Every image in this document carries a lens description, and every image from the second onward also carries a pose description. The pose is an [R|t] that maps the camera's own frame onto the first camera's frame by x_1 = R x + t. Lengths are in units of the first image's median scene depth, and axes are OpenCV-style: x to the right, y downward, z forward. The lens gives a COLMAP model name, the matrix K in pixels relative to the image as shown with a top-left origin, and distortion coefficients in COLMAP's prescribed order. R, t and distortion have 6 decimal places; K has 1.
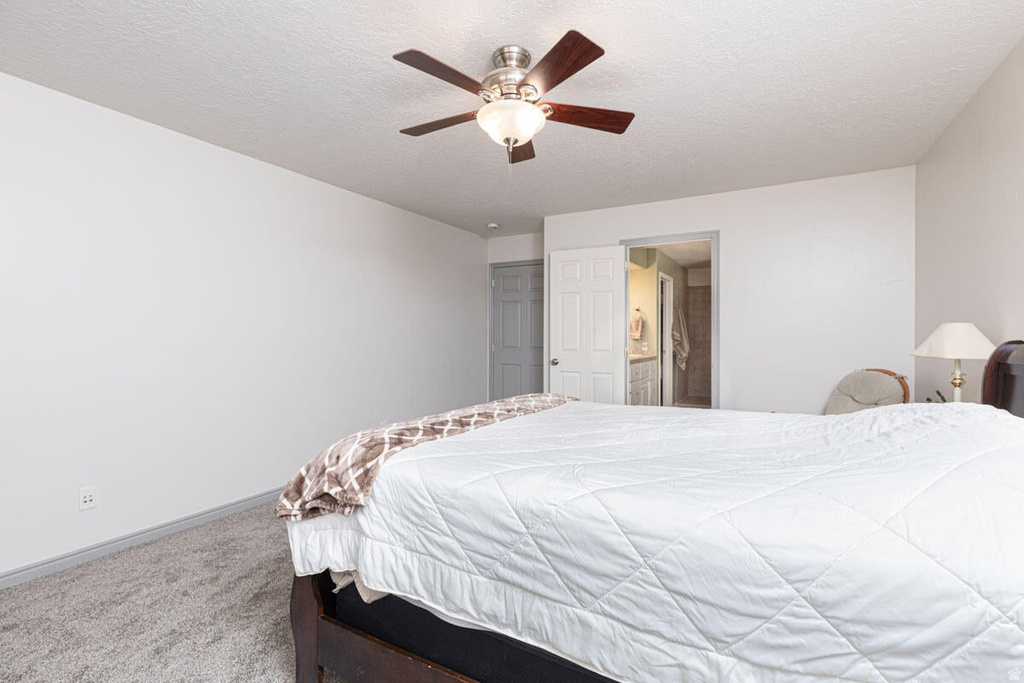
lens RADIAL K [[458.4, 0, 522.7], [0, 458.4, 341.7], [0, 0, 1]] dist [0.004211, 0.000345]
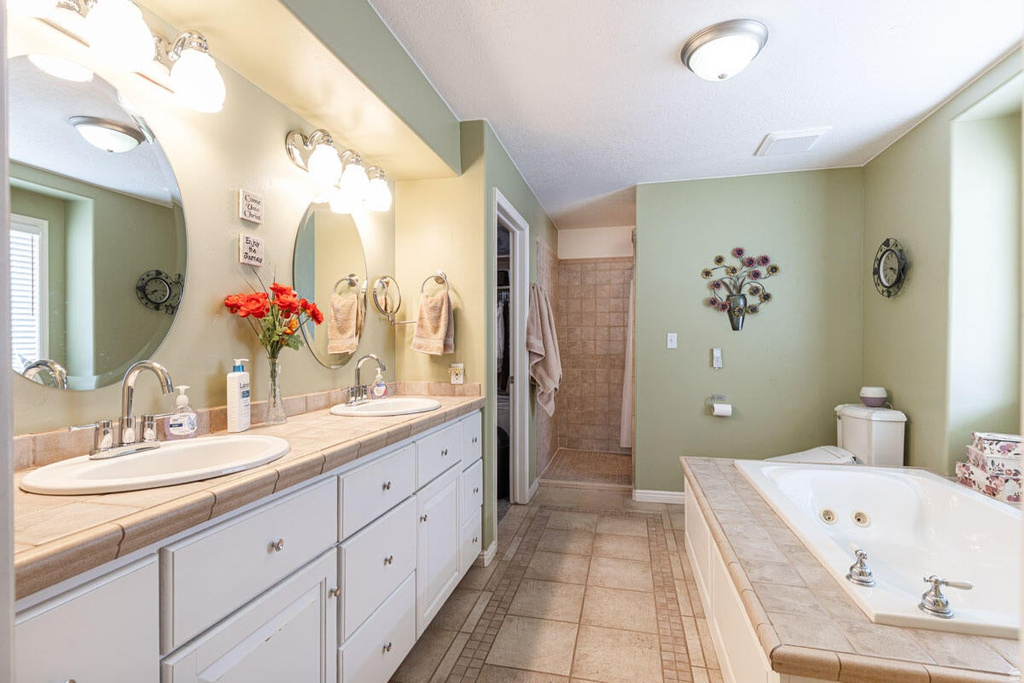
lens RADIAL K [[458.4, 0, 522.7], [0, 458.4, 341.7], [0, 0, 1]] dist [0.004211, 0.000345]
pose [[0.959726, -0.002983, 0.280923, 0.203035], [0.006496, 0.999912, -0.011574, -0.011528], [-0.280864, 0.012933, 0.959660, 0.590430]]
